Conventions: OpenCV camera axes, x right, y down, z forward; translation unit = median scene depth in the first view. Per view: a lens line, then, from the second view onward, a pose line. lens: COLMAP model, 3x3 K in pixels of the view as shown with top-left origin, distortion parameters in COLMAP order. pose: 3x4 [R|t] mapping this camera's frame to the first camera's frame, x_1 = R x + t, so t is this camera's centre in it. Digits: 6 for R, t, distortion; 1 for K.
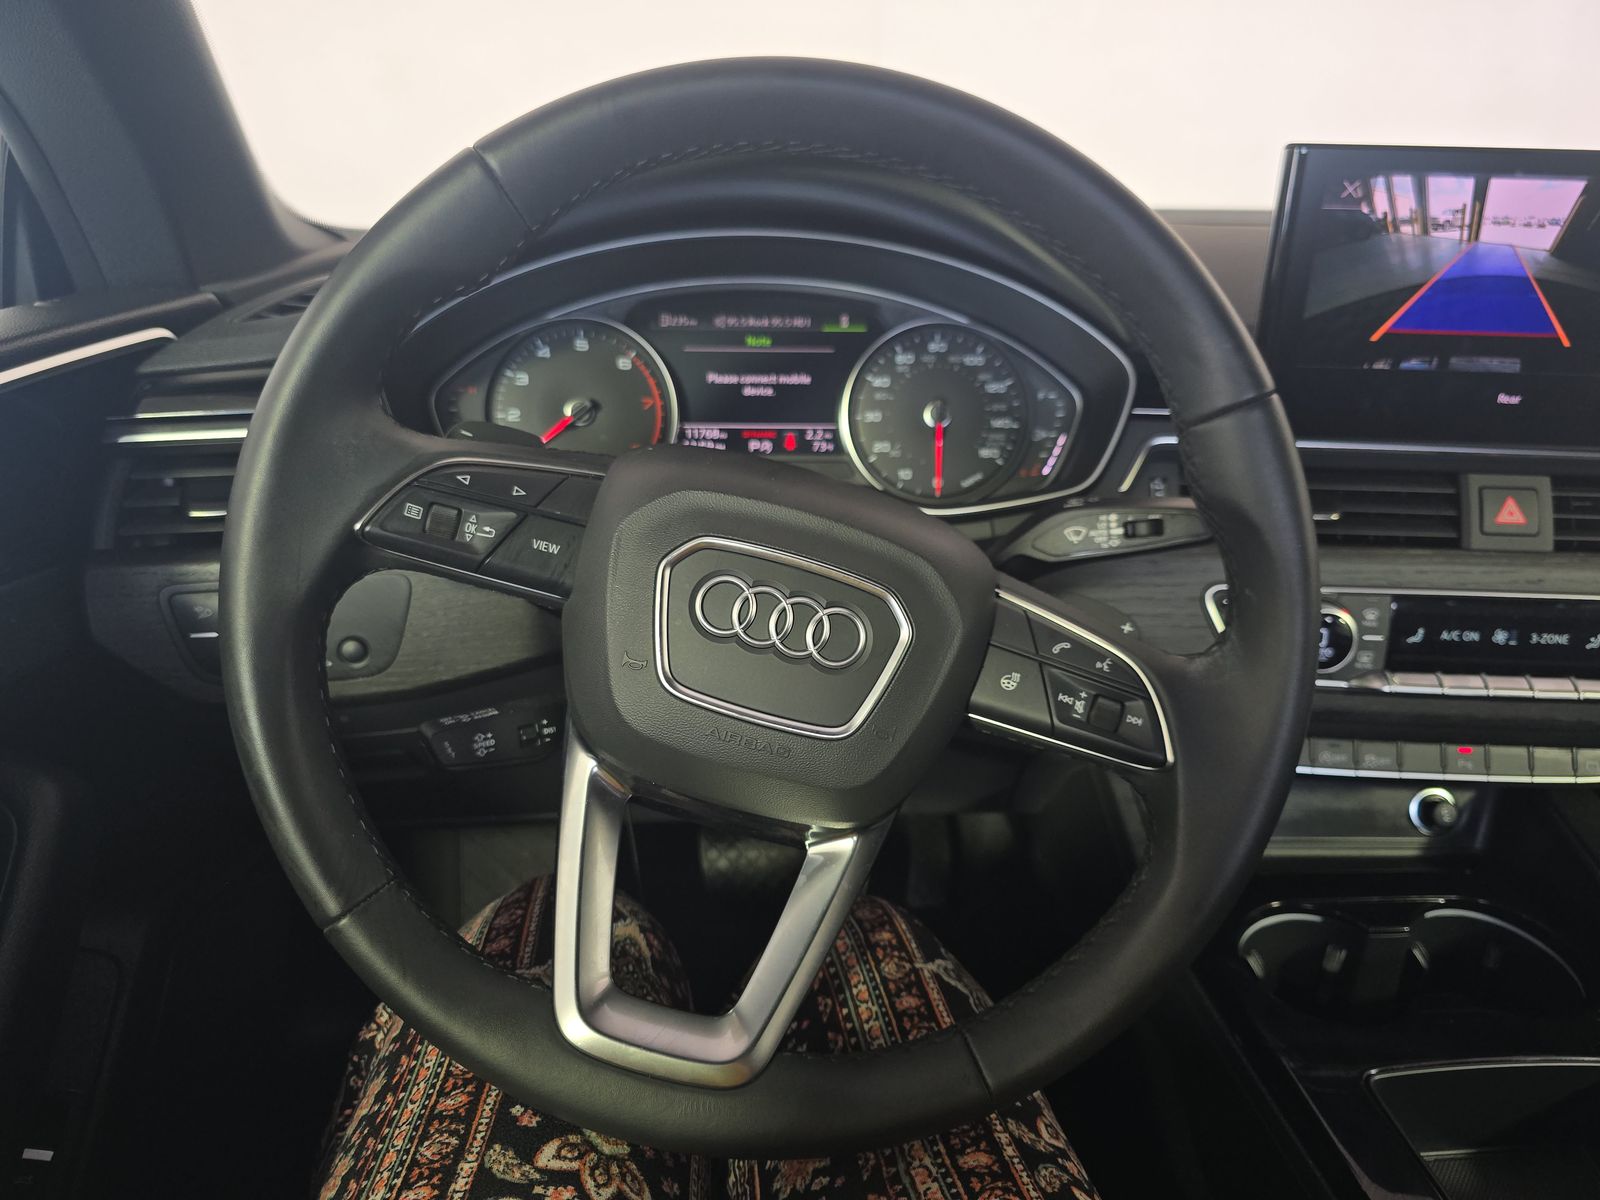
lens RADIAL K [[1100.2, 0, 800.1], [0, 1100.2, 601.5], [0, 0, 1]] dist [0.026244, -0.022121]
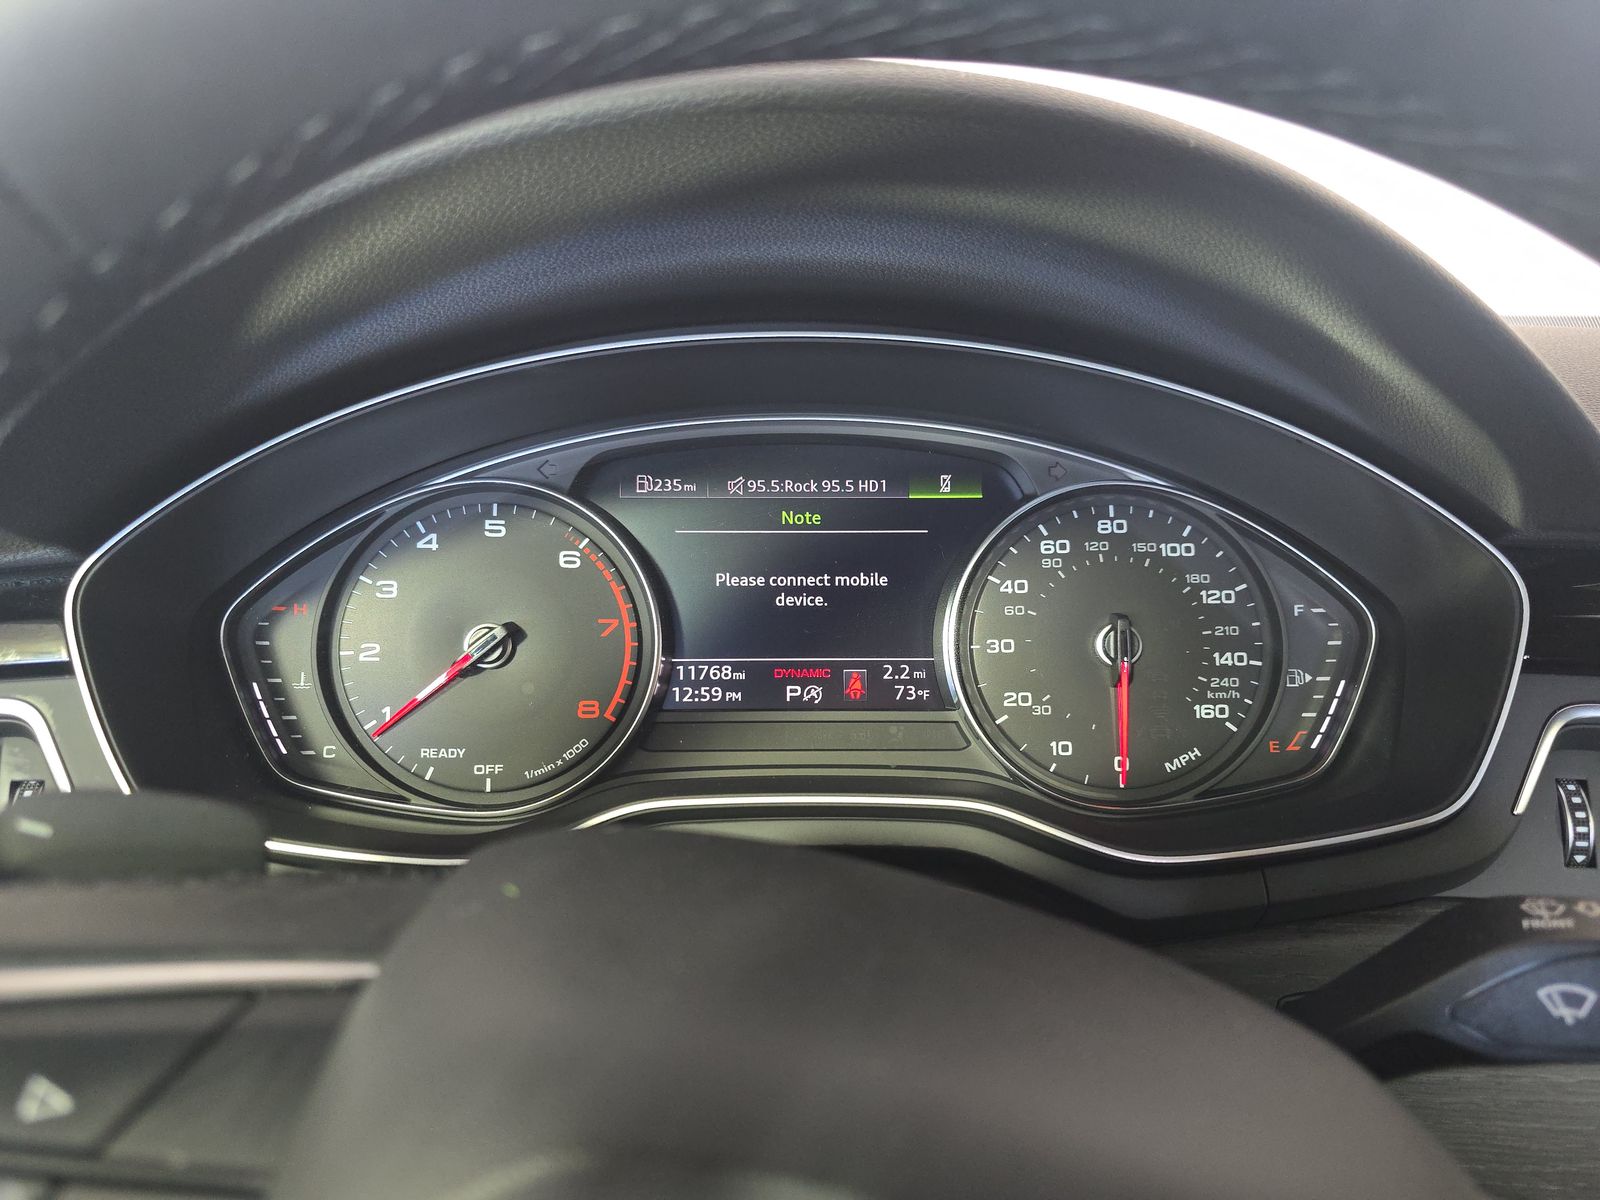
lens RADIAL K [[1100.2, 0, 820.0], [0, 1100.2, 573.0], [0, 0, 1]] dist [0.026244, -0.022121]
pose [[0.999919, -0.008850, -0.009198, -0.023766], [0.007502, 0.990473, -0.137505, -0.137640], [0.010327, 0.137425, 0.990458, 0.460662]]
